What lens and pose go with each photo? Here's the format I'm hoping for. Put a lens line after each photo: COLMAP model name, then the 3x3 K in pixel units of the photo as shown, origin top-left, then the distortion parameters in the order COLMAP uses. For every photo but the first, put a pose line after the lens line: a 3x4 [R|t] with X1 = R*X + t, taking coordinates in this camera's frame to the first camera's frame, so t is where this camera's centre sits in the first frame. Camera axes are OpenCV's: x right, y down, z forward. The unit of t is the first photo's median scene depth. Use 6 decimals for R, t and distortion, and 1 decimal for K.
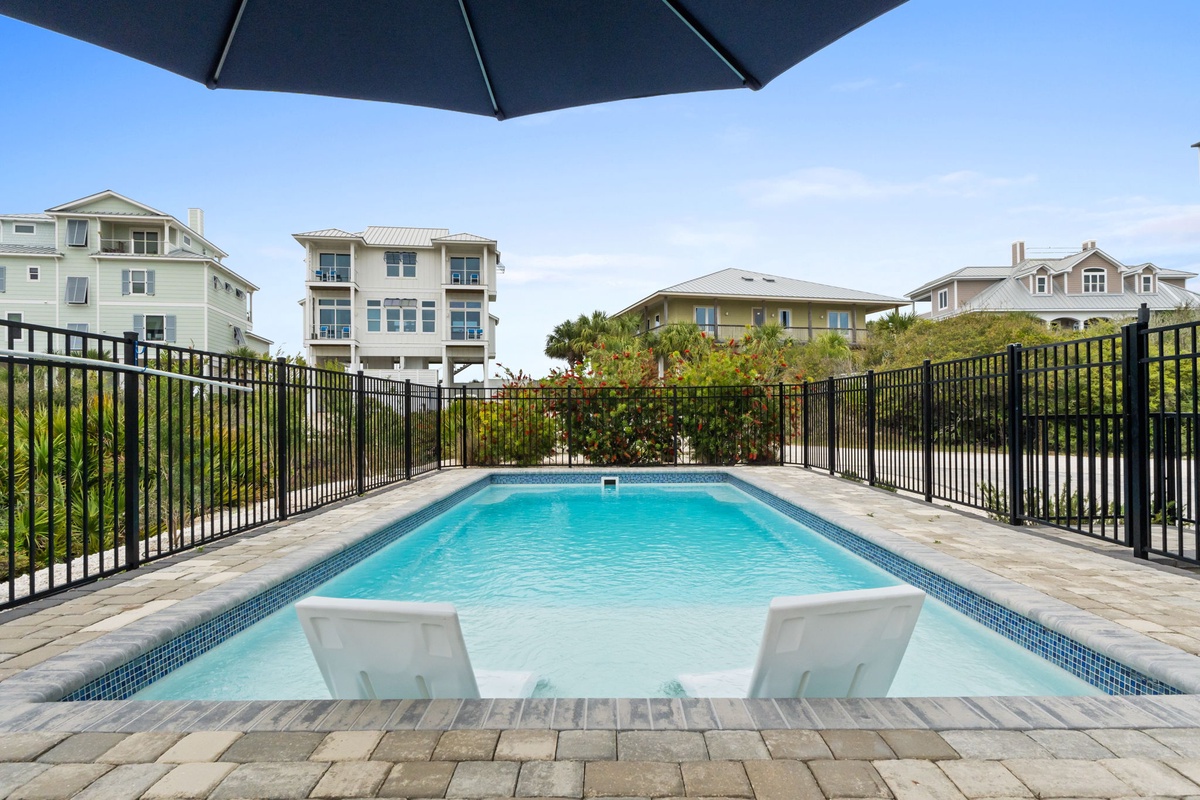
lens RADIAL K [[668.6, 0, 598.8], [0, 668.6, 406.6], [0, 0, 1]] dist [-0.000459, 0.000339]
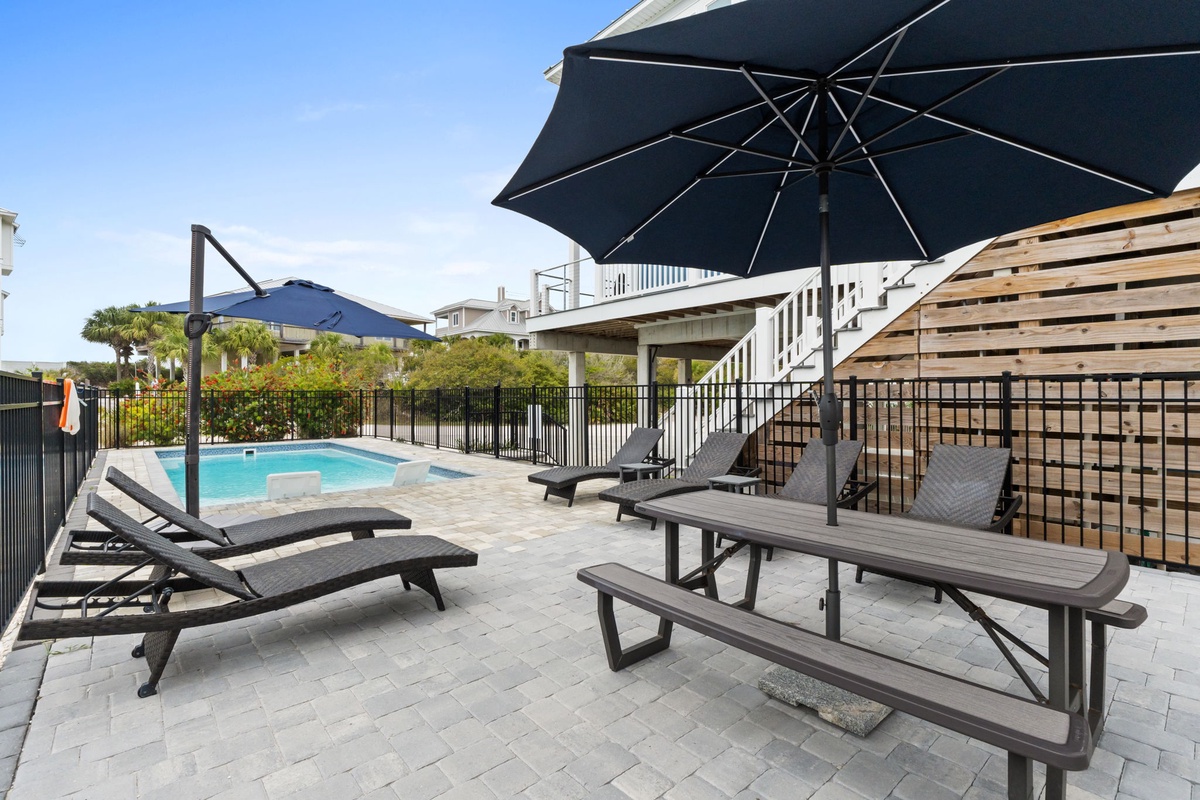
lens RADIAL K [[547.6, 0, 601.0], [0, 547.6, 388.2], [0, 0, 1]] dist [-0.010687, -0.000341]
pose [[0.743128, 0.014003, 0.669003, -0.208863], [-0.011685, 0.999900, -0.007950, -0.033846], [-0.669048, -0.001909, 0.743217, -0.460868]]
